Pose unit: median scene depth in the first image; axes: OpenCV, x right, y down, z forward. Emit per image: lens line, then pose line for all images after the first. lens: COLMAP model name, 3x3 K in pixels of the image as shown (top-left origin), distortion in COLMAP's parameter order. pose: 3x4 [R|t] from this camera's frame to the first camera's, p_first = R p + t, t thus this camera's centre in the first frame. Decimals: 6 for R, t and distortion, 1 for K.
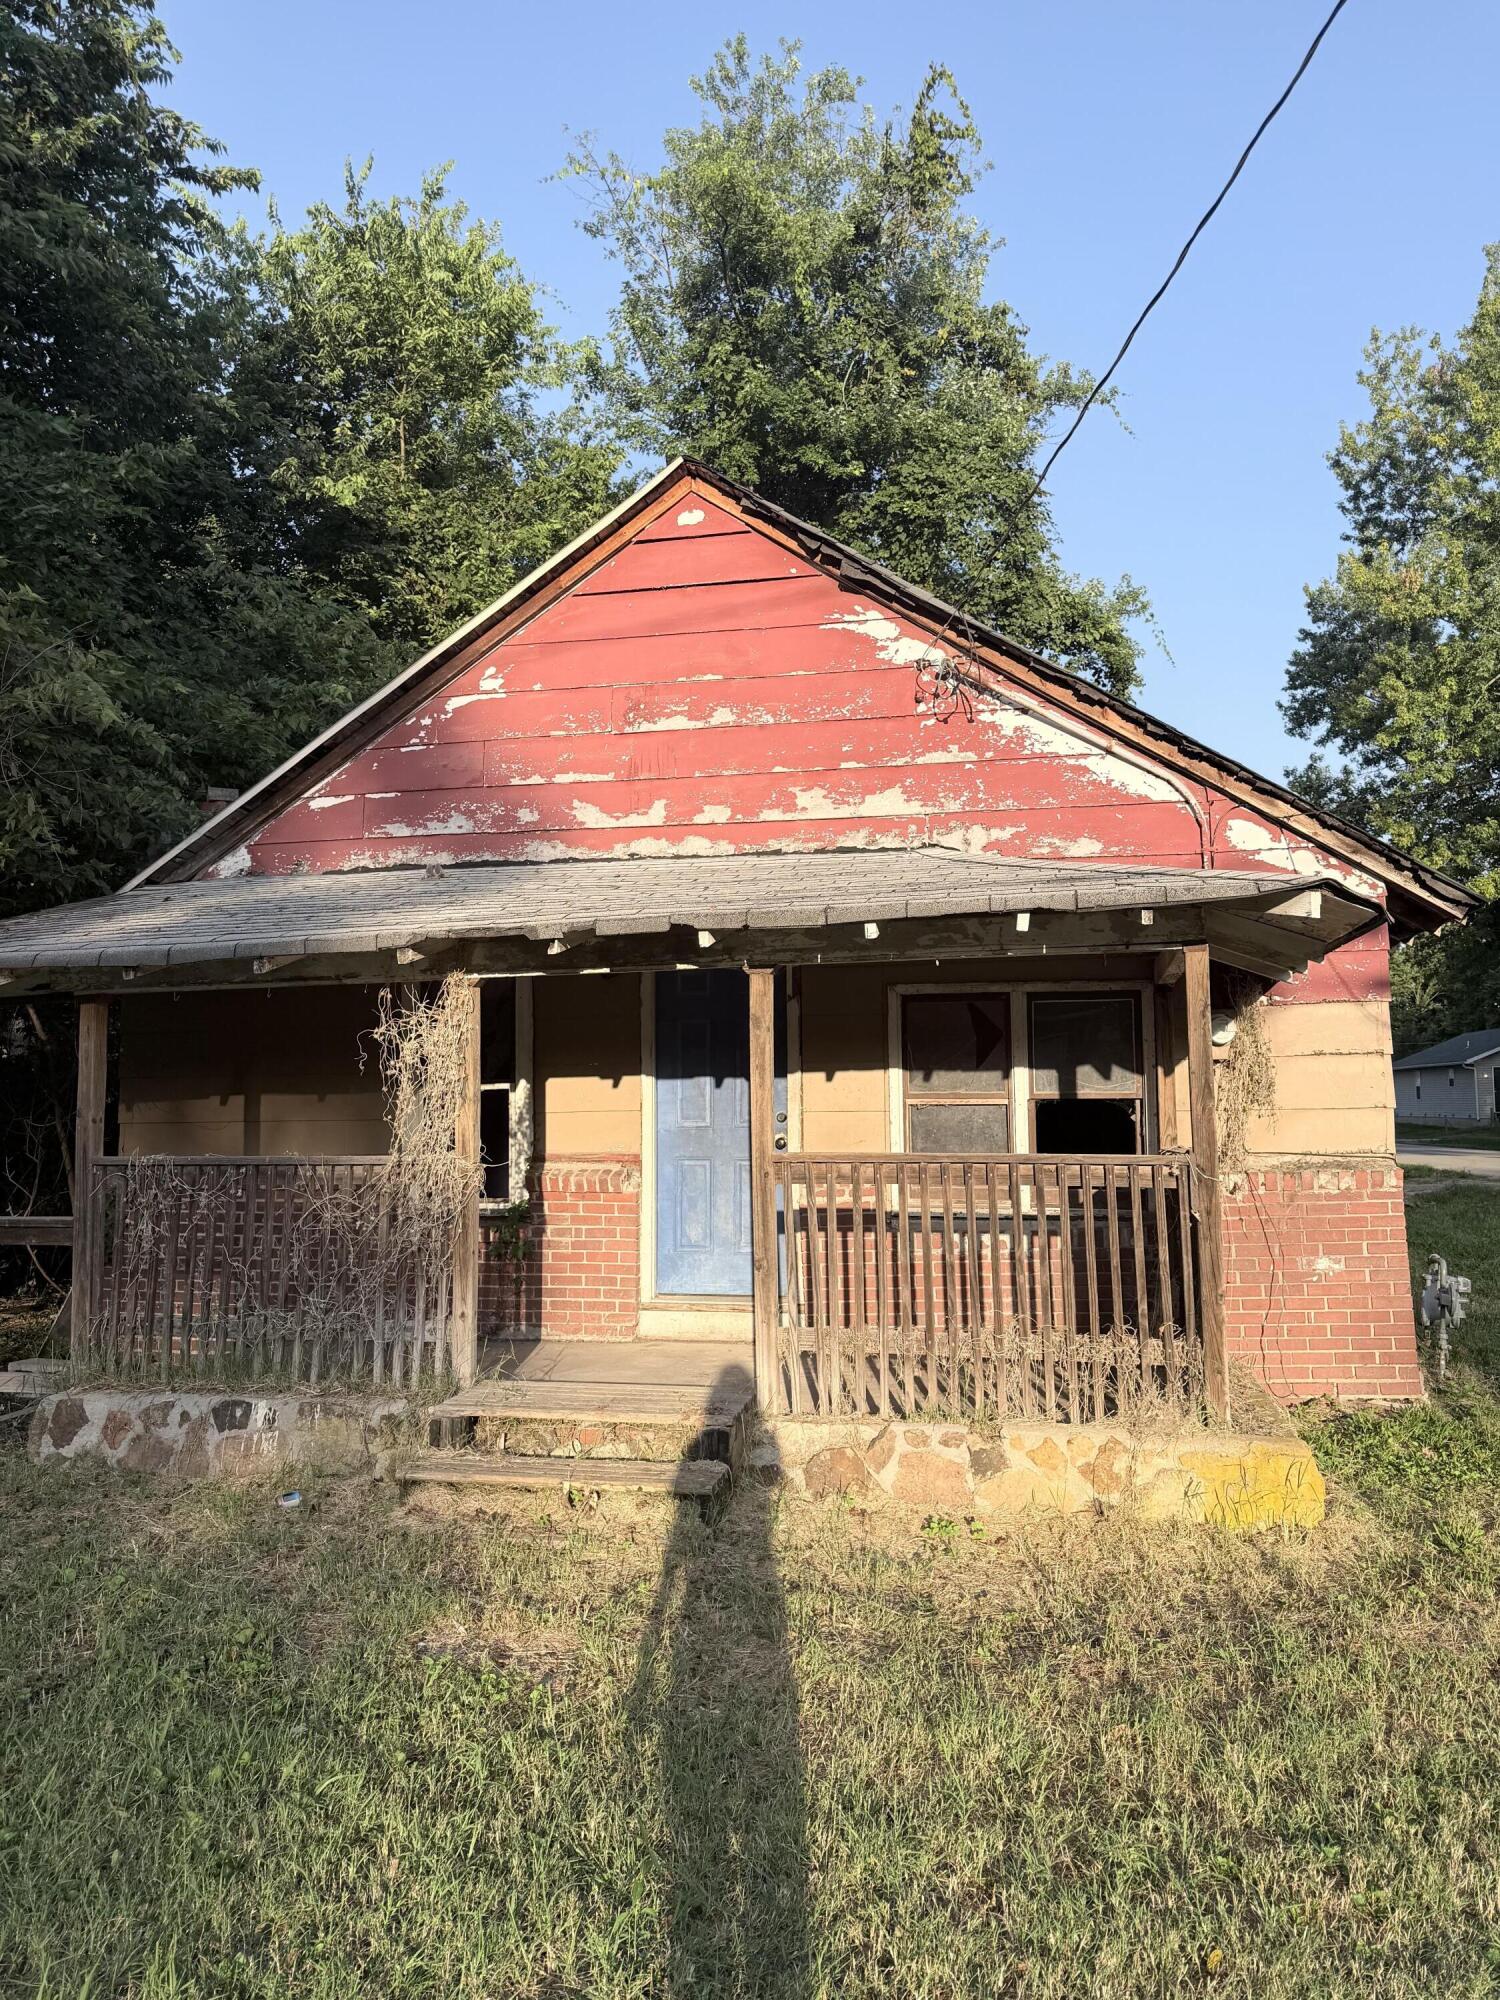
lens RADIAL K [[1414.2, 0, 756.8], [0, 1414.2, 964.2], [0, 0, 1]] dist [0.038006, -0.001707]
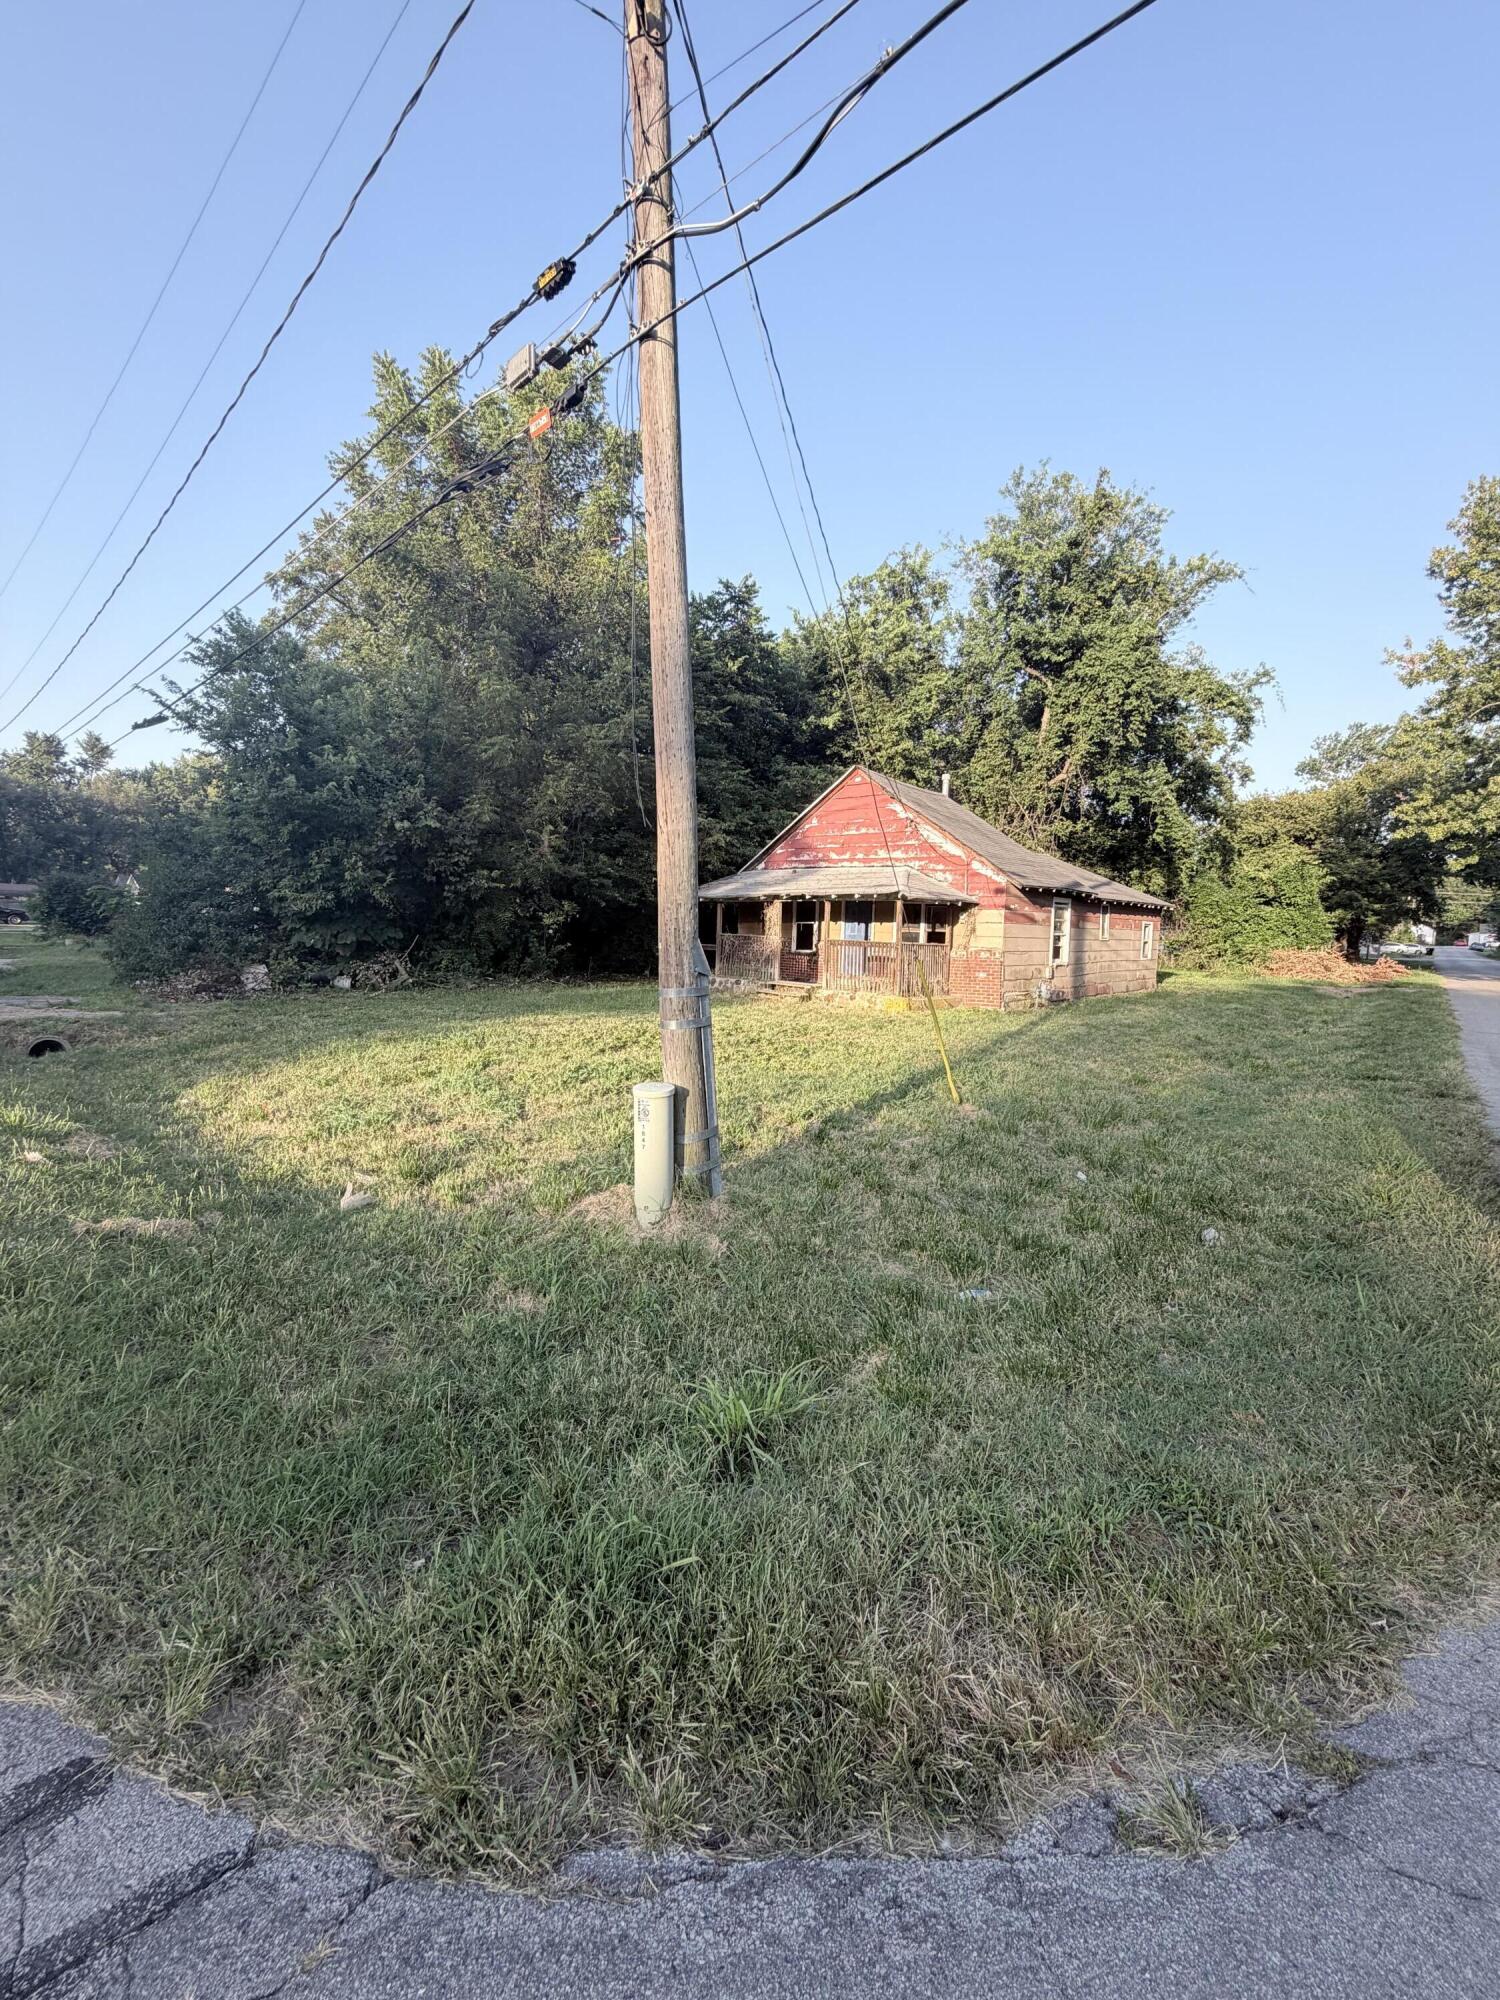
lens RADIAL K [[813.4, 0, 750.0], [0, 813.4, 1000.0], [0, 0, 1]] dist [-0.003293, 0.000061]
pose [[0.849285, 0.089374, -0.520315, 0.946366], [0.011236, 0.982283, 0.187066, -0.142443], [0.527815, -0.164719, 0.833234, -1.145652]]
